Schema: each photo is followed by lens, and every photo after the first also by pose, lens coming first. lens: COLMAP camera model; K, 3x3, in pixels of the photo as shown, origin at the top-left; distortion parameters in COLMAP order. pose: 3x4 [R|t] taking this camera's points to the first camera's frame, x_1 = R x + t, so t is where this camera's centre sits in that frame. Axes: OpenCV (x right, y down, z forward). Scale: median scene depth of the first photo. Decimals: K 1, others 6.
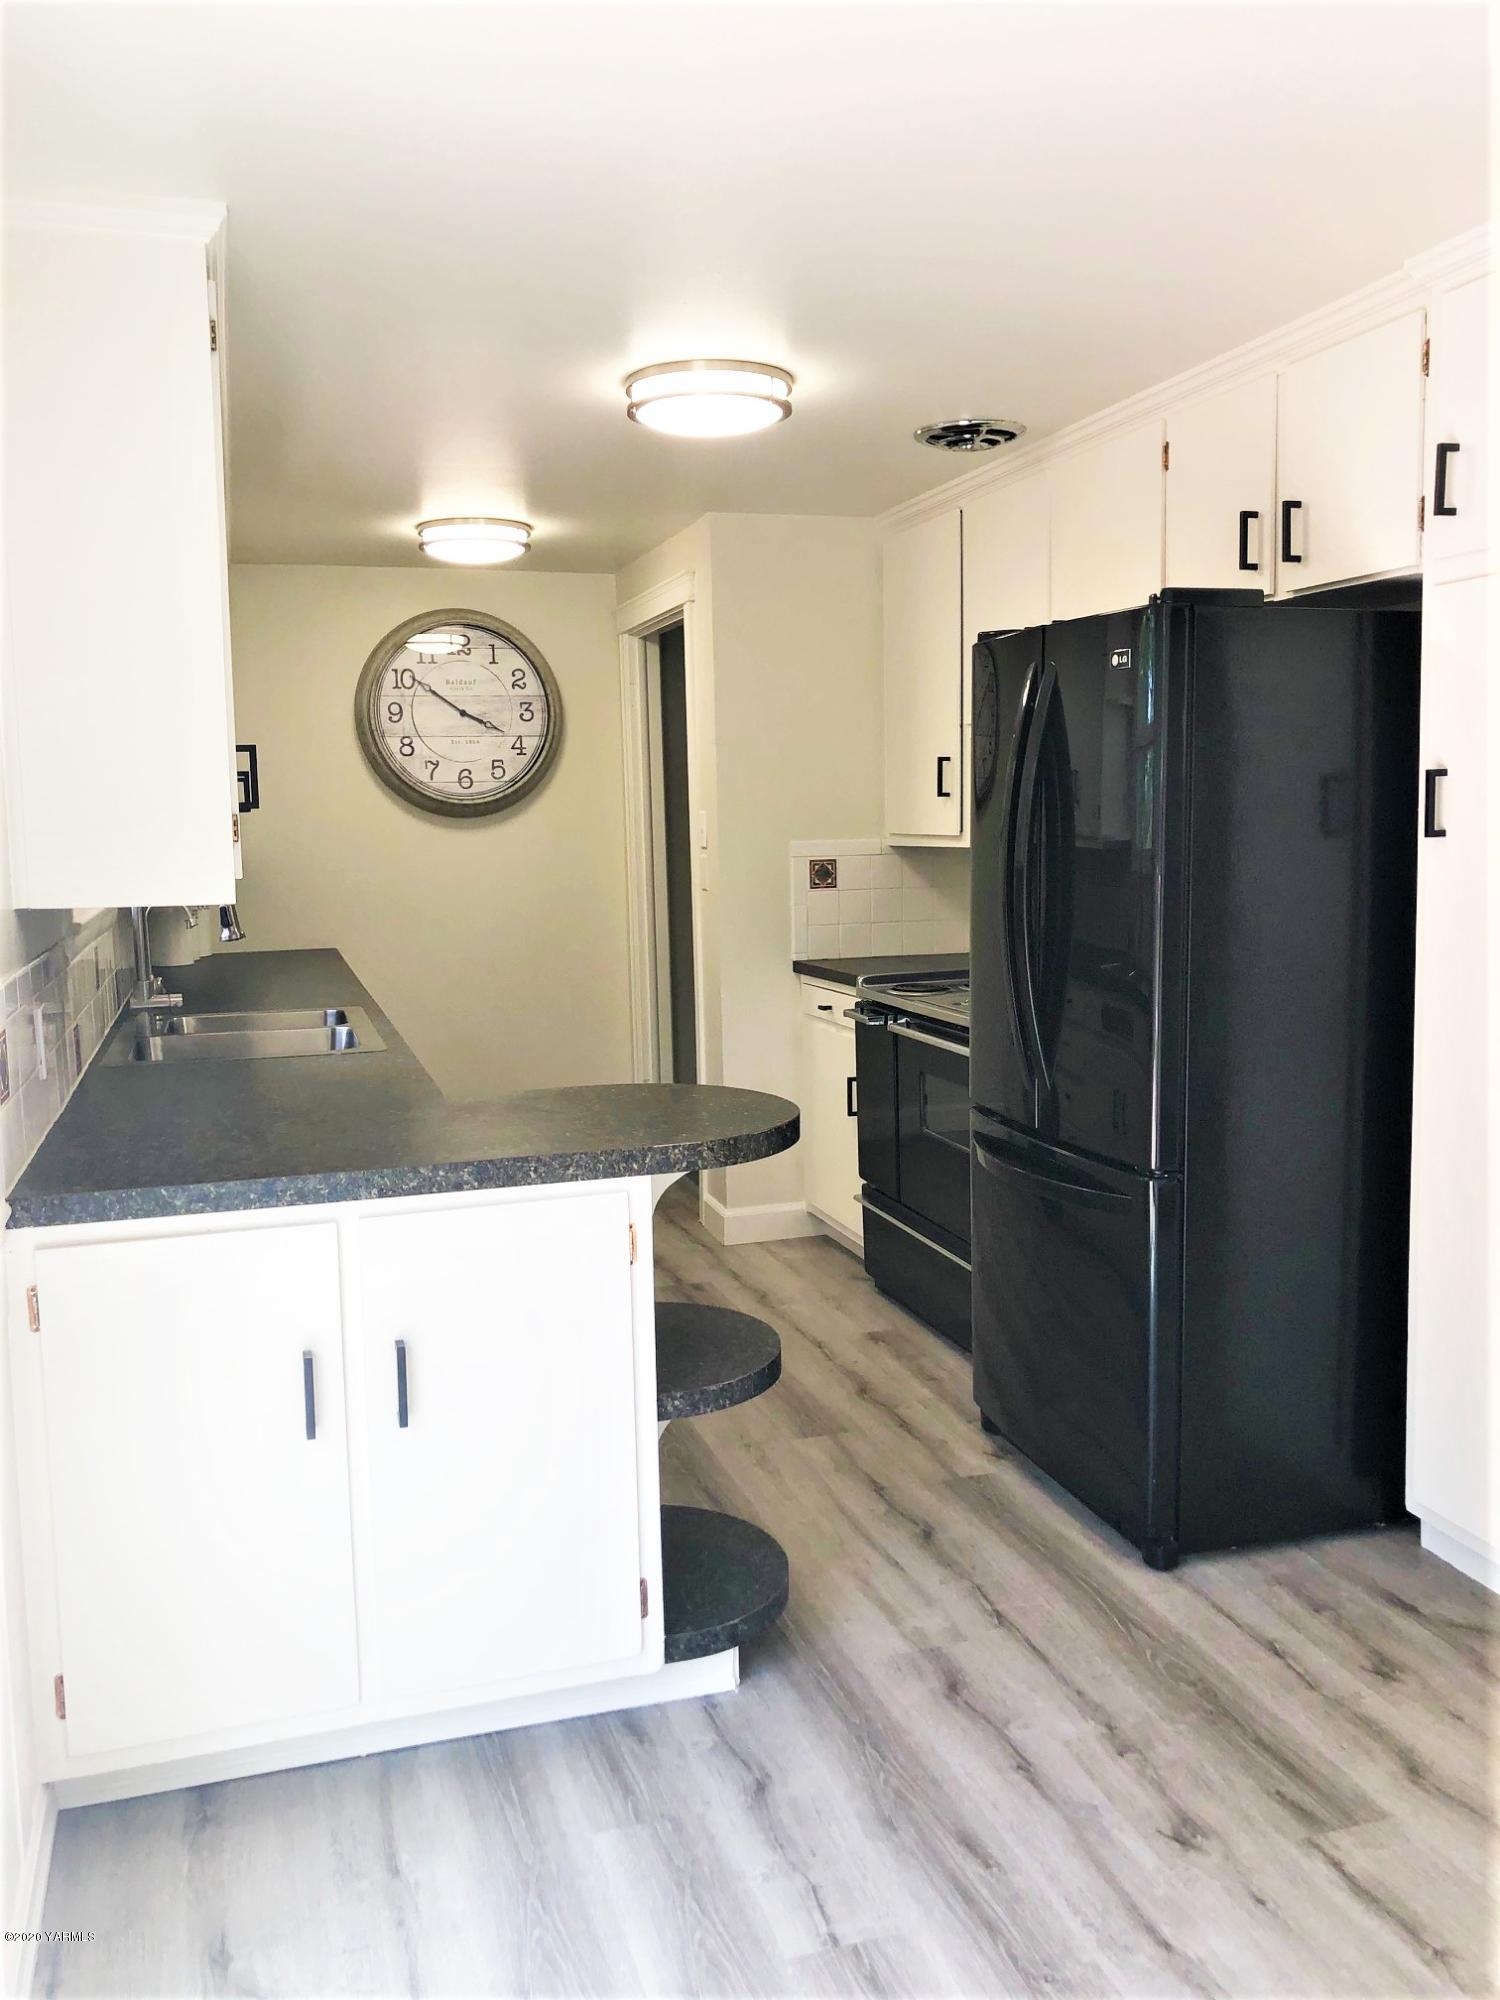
lens RADIAL K [[1642.6, 0, 761.0], [0, 1642.6, 986.0], [0, 0, 1]] dist [0.013351, 0.014133]
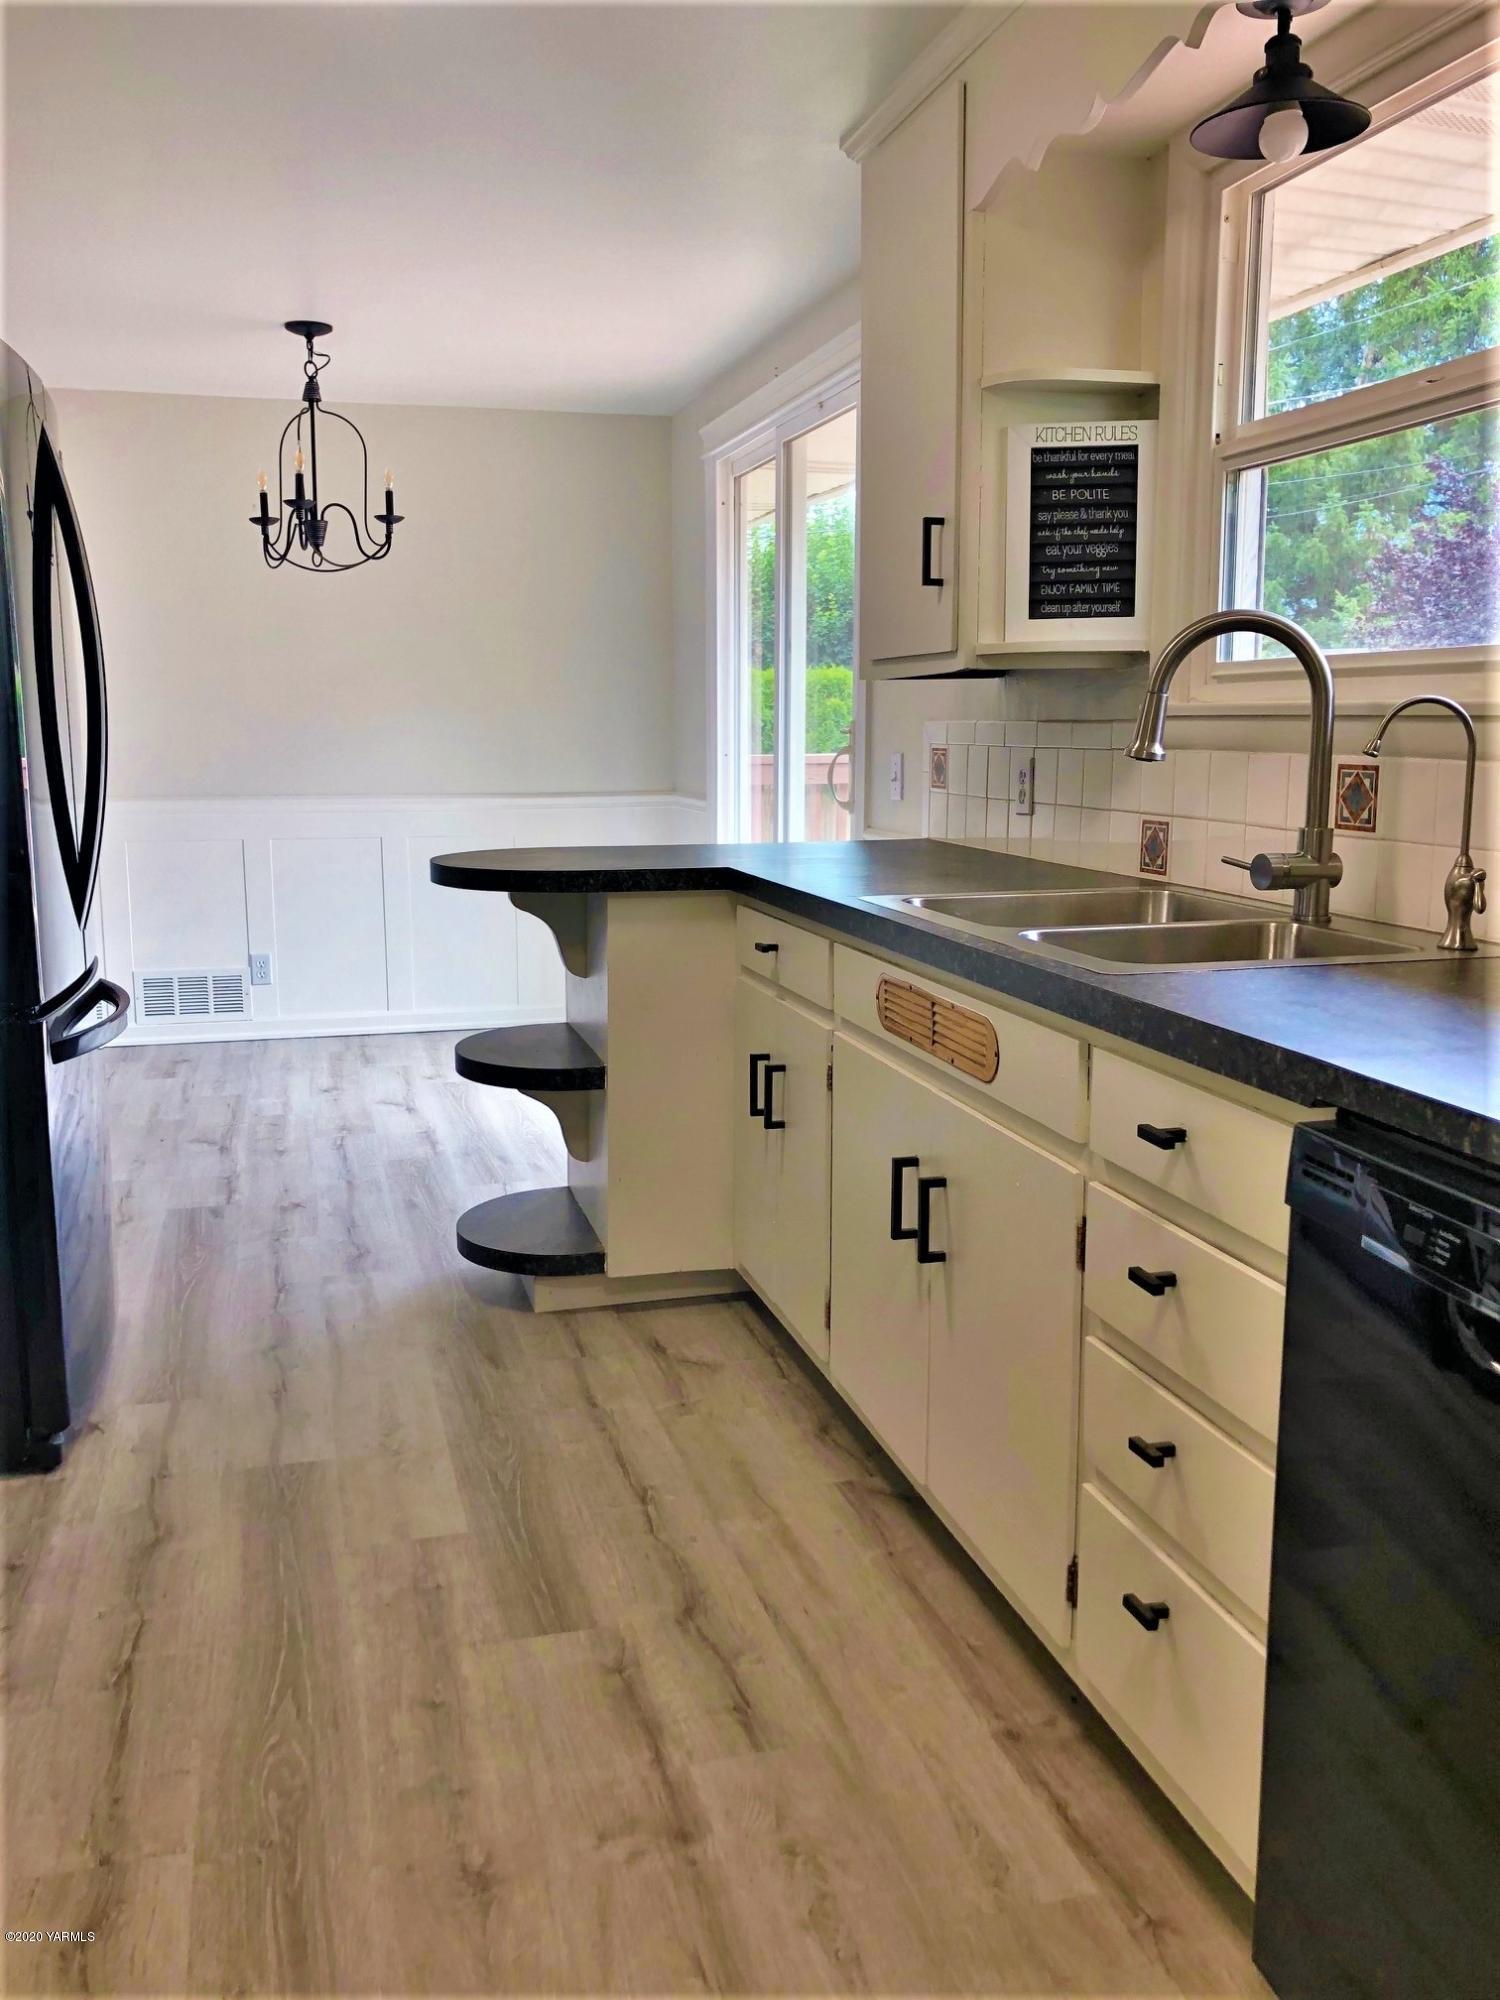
lens RADIAL K [[1642.6, 0, 748.8], [0, 1642.6, 1002.4], [0, 0, 1]] dist [0.013351, 0.014133]
pose [[-0.999026, 0.015615, 0.041281, -0.276311], [0.026410, 0.960894, 0.275654, -0.160717], [-0.035363, 0.276475, -0.960370, 2.270706]]
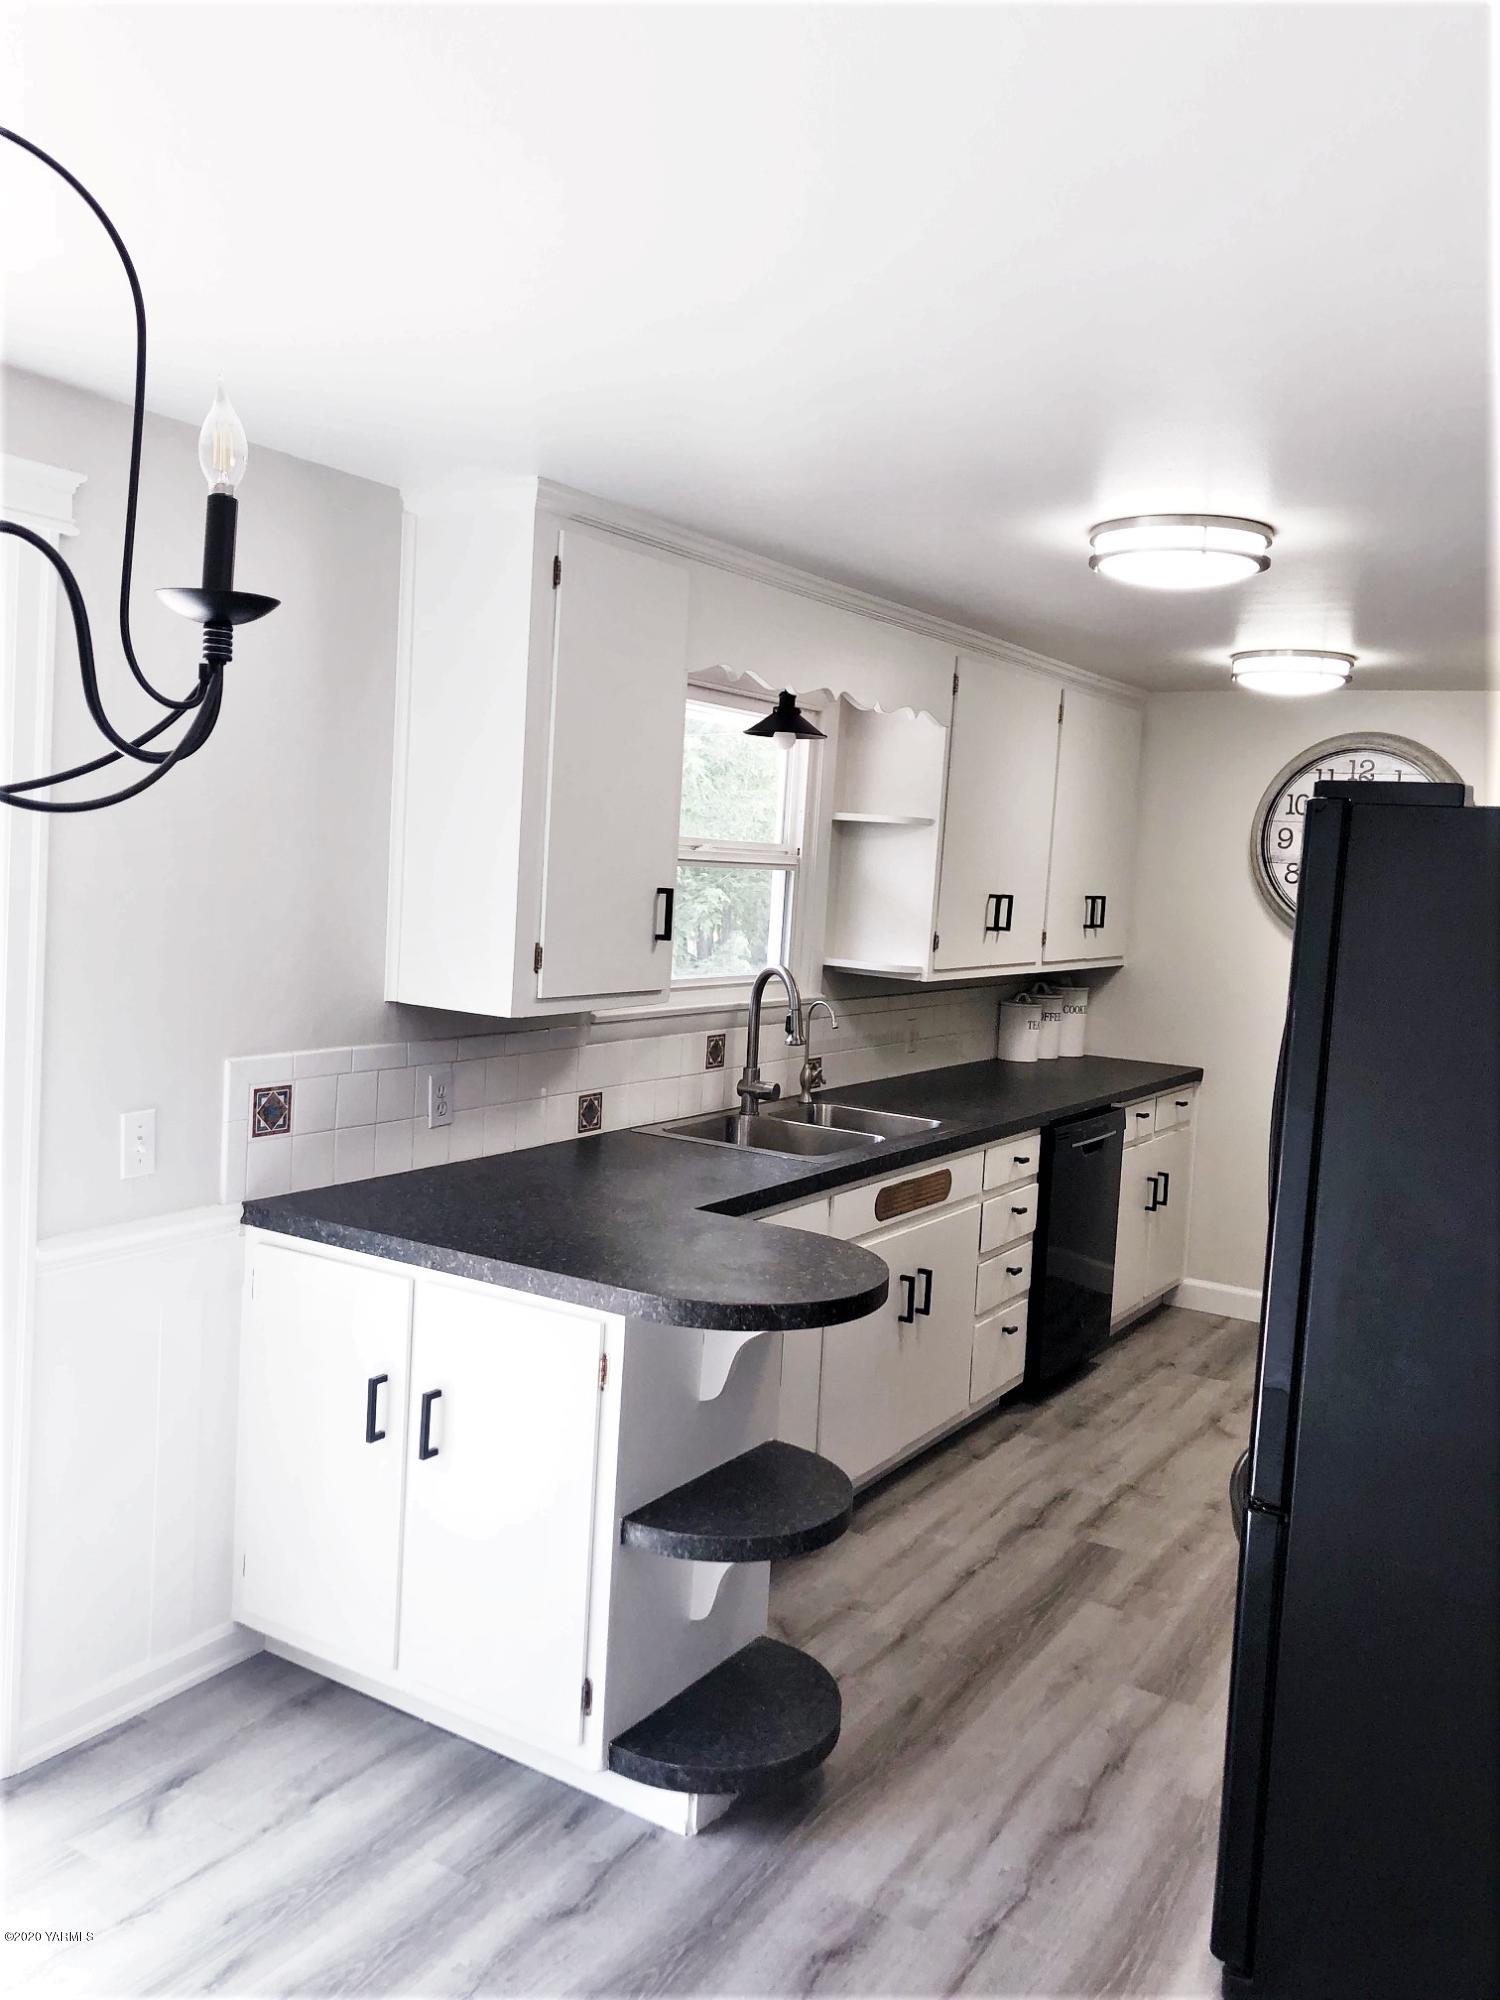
lens RADIAL K [[1642.6, 0, 763.1], [0, 1642.6, 1011.9], [0, 0, 1]] dist [0.013351, 0.014133]
pose [[0.653620, 0.126901, -0.746107, 0.712808], [-0.149979, 0.988009, 0.036658, -0.124044], [0.741813, 0.087940, 0.664816, 0.307268]]
